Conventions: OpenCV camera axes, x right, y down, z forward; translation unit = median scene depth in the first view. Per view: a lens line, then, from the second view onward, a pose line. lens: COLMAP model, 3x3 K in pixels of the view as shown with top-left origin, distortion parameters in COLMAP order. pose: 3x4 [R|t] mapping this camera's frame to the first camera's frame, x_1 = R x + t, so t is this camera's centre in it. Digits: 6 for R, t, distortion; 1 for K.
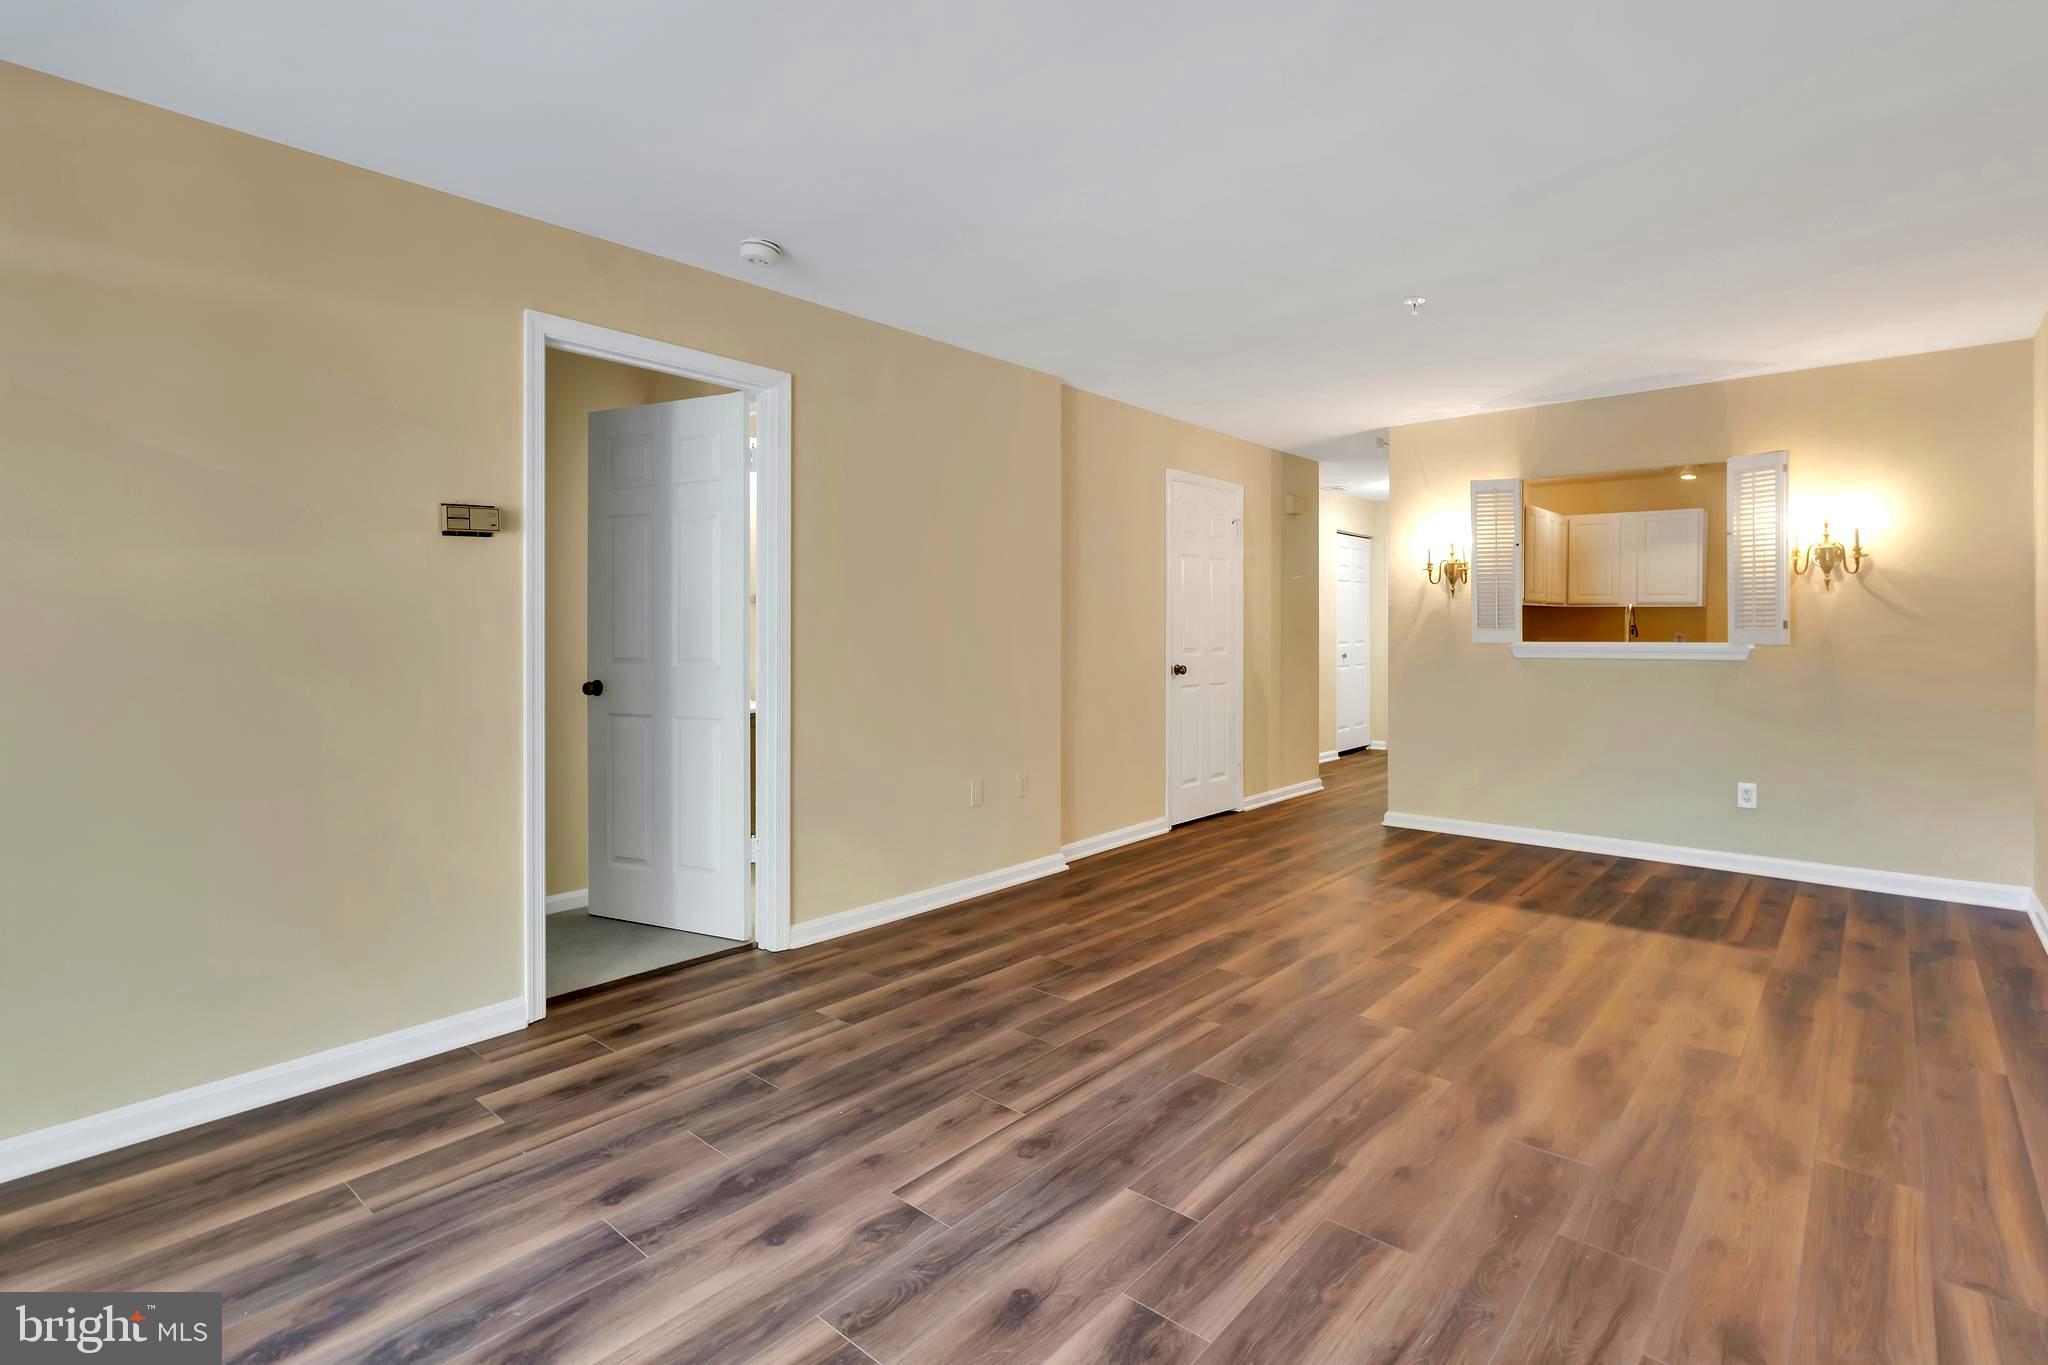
lens RADIAL K [[985.0, 0, 1037.9], [0, 985.0, 624.8], [0, 0, 1]] dist [-0.000421, 0.000013]
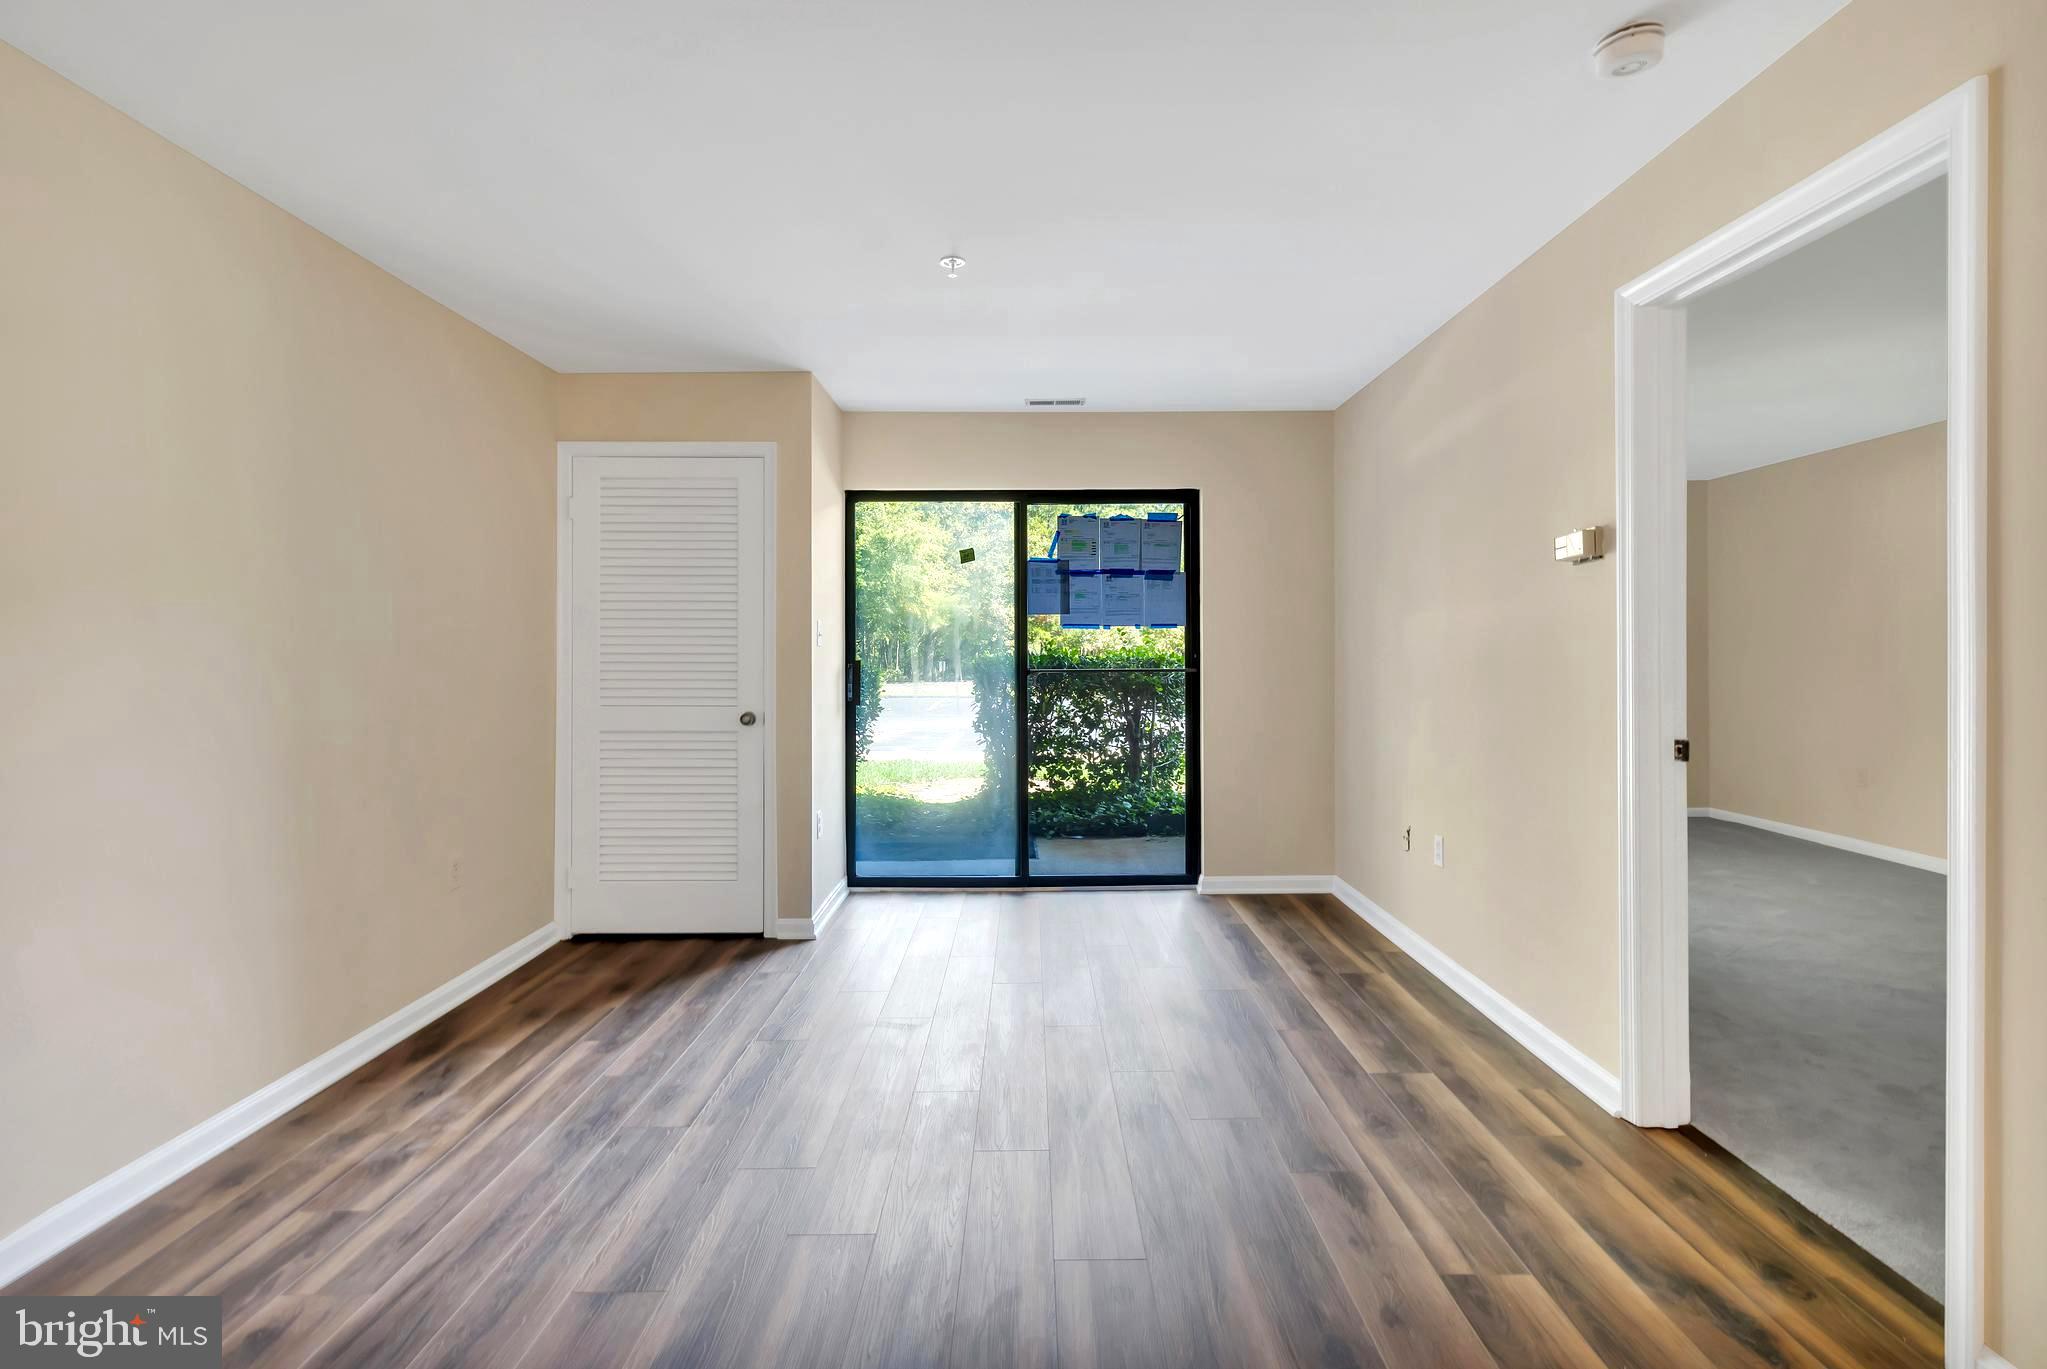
lens RADIAL K [[972.1, 0, 1035.1], [0, 972.1, 649.9], [0, 0, 1]] dist [0.000515, 0.000425]
pose [[-0.755150, 0.001689, -0.655549, 0.420024], [0.006054, 0.999972, -0.004397, -0.002705], [0.655524, -0.007289, -0.755139, 1.283573]]
